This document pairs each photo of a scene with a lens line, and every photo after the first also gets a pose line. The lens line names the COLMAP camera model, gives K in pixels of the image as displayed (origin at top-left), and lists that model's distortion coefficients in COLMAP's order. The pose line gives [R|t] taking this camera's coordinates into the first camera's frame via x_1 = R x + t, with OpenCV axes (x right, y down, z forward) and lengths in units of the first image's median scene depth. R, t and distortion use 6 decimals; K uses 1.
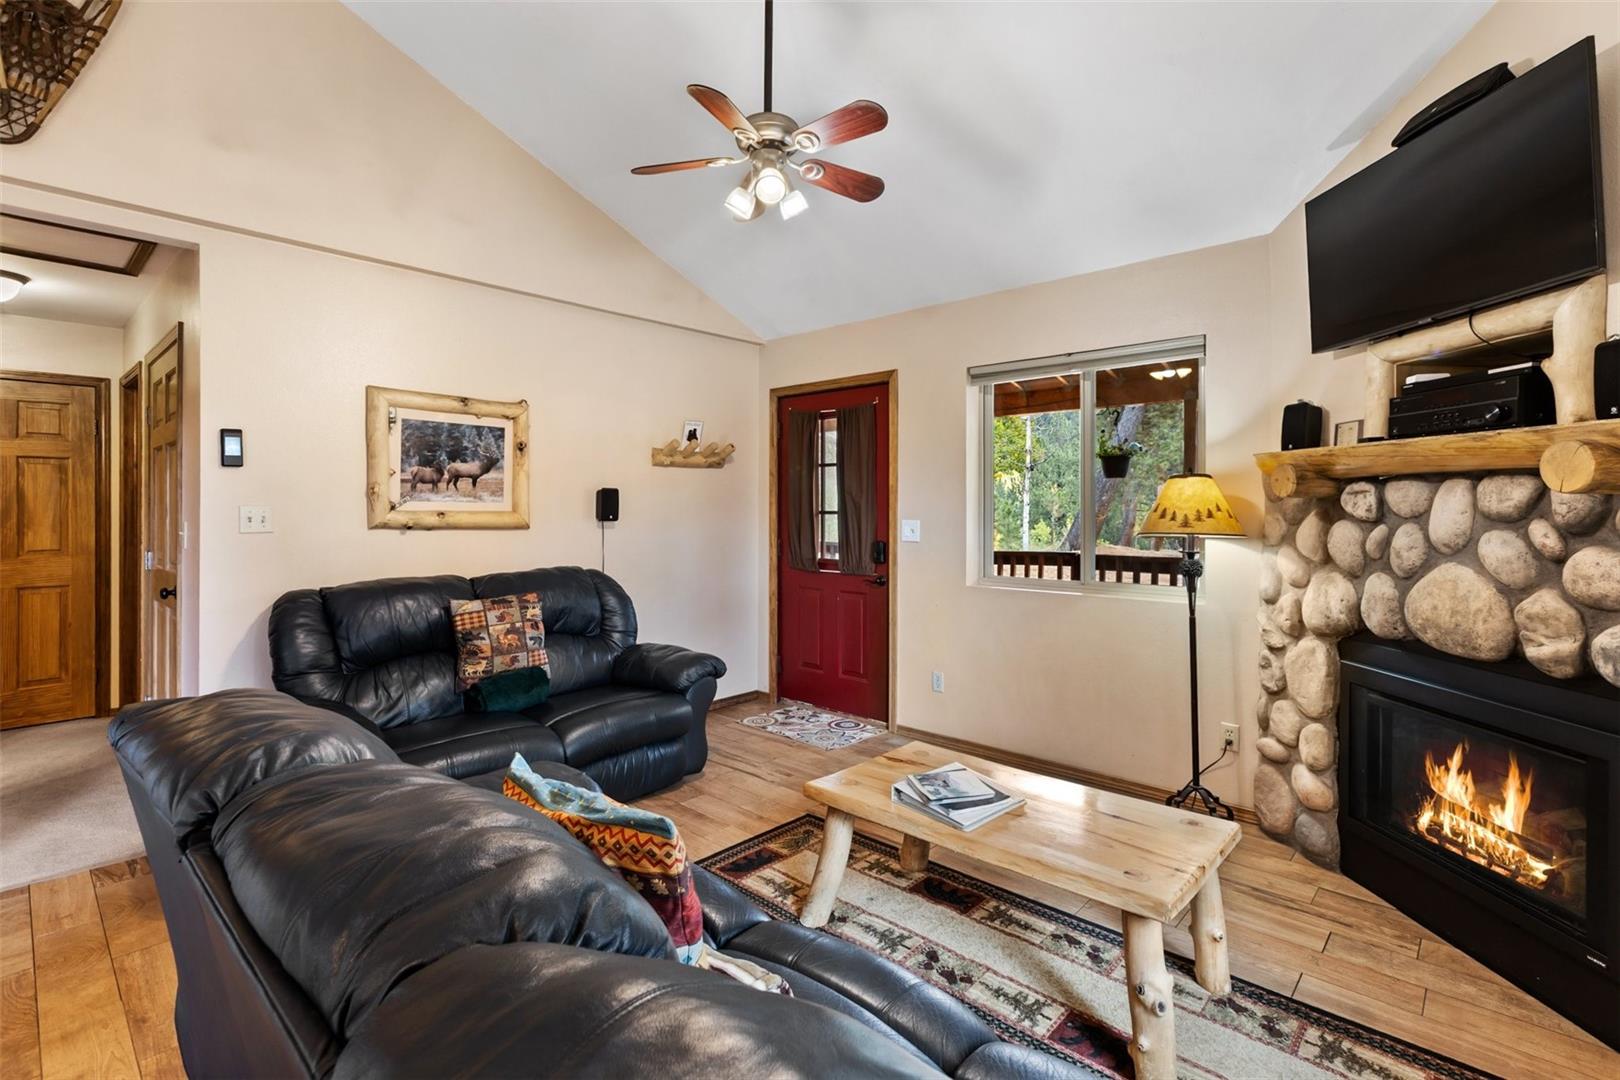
lens RADIAL K [[740.3, 0, 832.3], [0, 740.3, 503.3], [0, 0, 1]] dist [-0.008518, 0.001245]
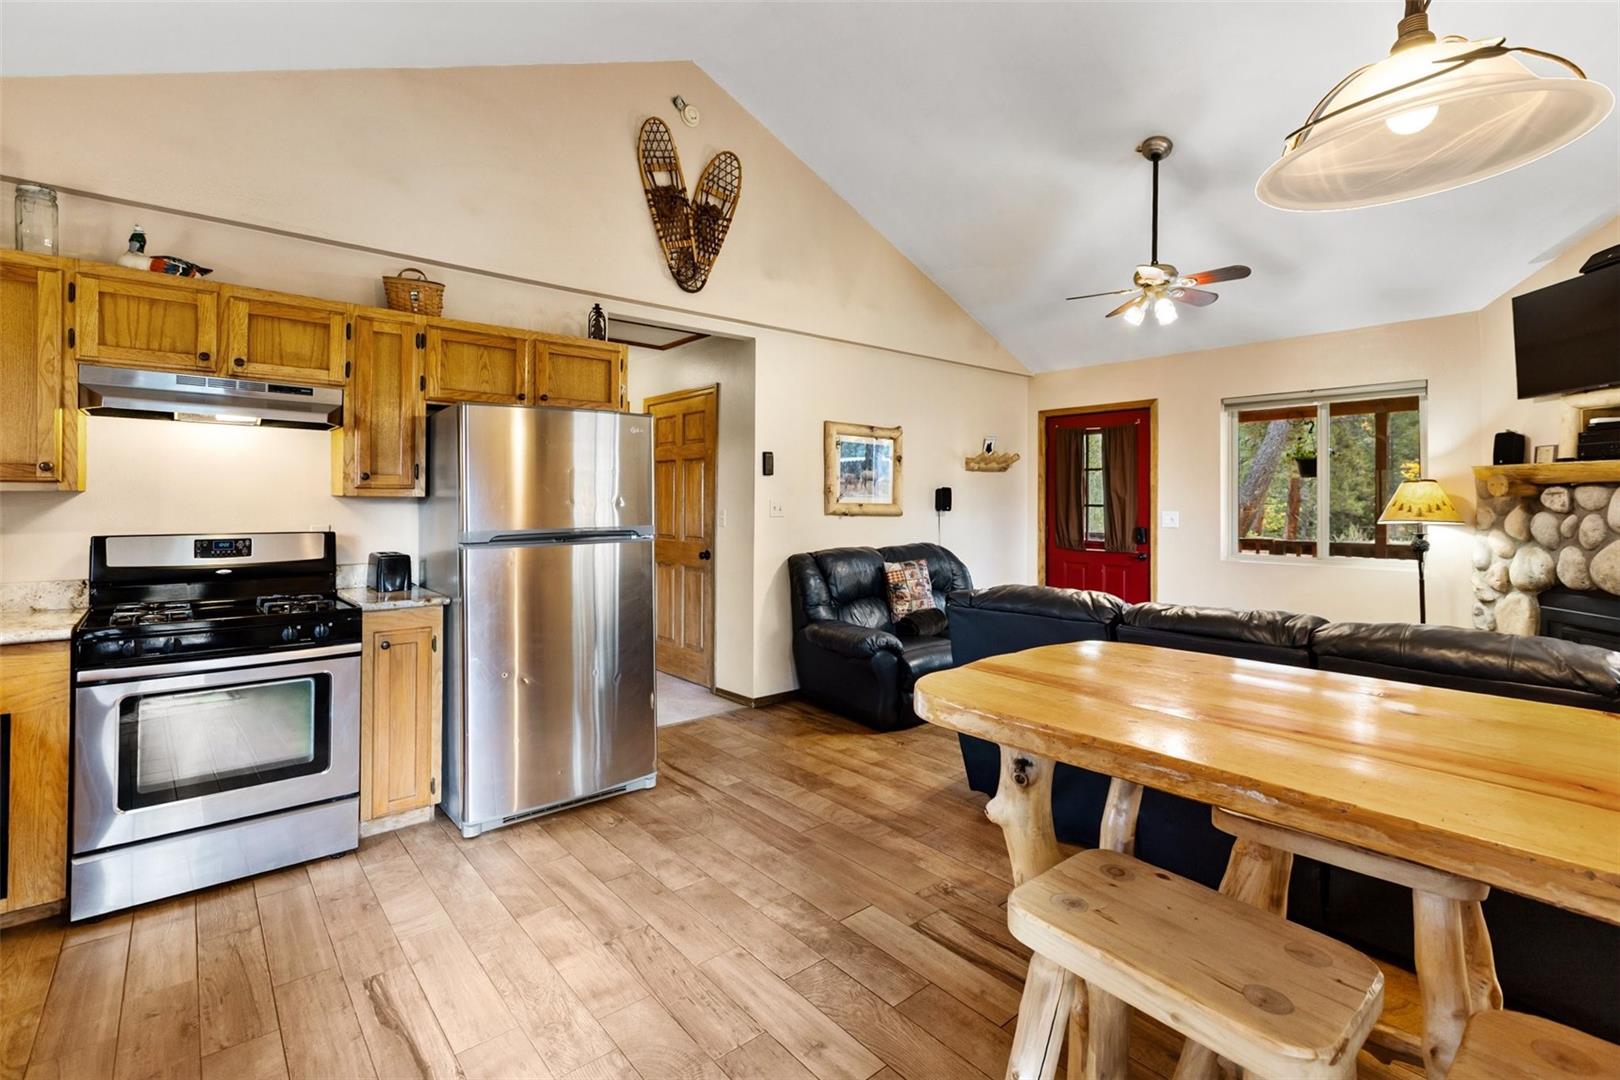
lens RADIAL K [[740.3, 0, 813.2], [0, 740.3, 486.2], [0, 0, 1]] dist [-0.008518, 0.001245]
pose [[0.991966, 0.000363, -0.126503, -0.567041], [-0.001865, 0.999929, -0.011757, -0.008745], [0.126490, 0.011899, 0.991897, -0.644051]]
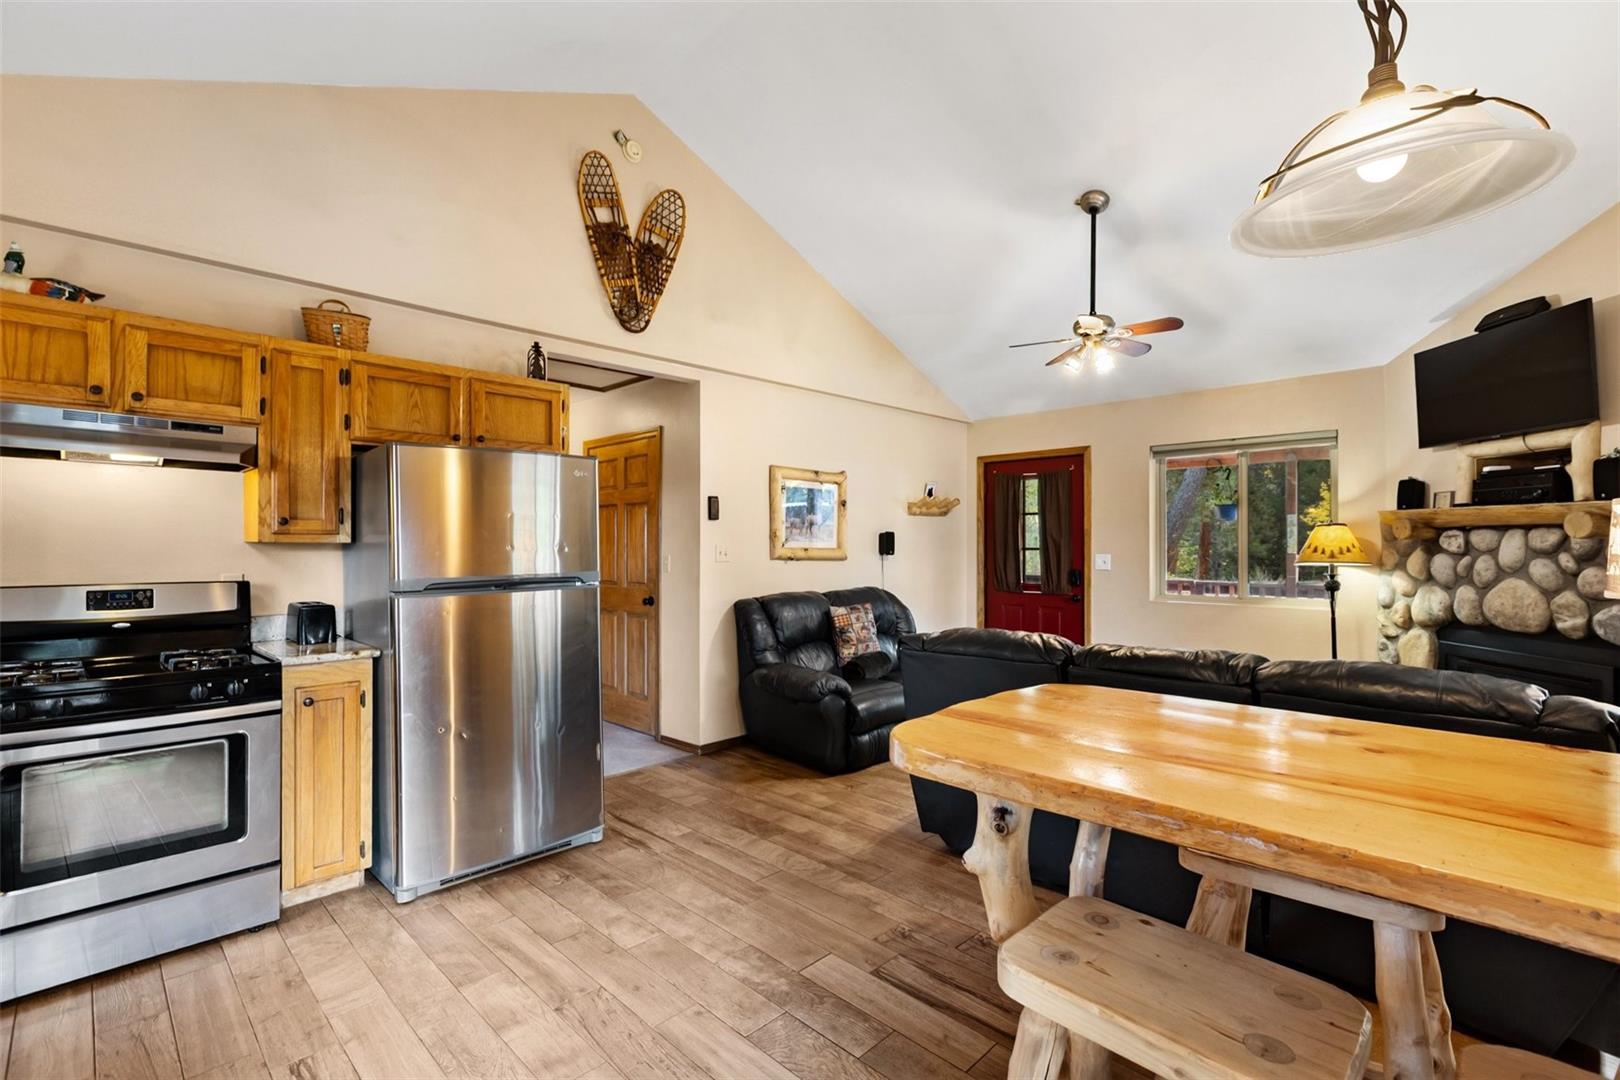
lens RADIAL K [[740.3, 0, 821.4], [0, 740.3, 537.1], [0, 0, 1]] dist [-0.008518, 0.001245]
pose [[0.999218, -0.001401, -0.039519, -0.574818], [0.001268, 0.999993, -0.003386, -0.008678], [0.039524, 0.003333, 0.999213, -0.637196]]
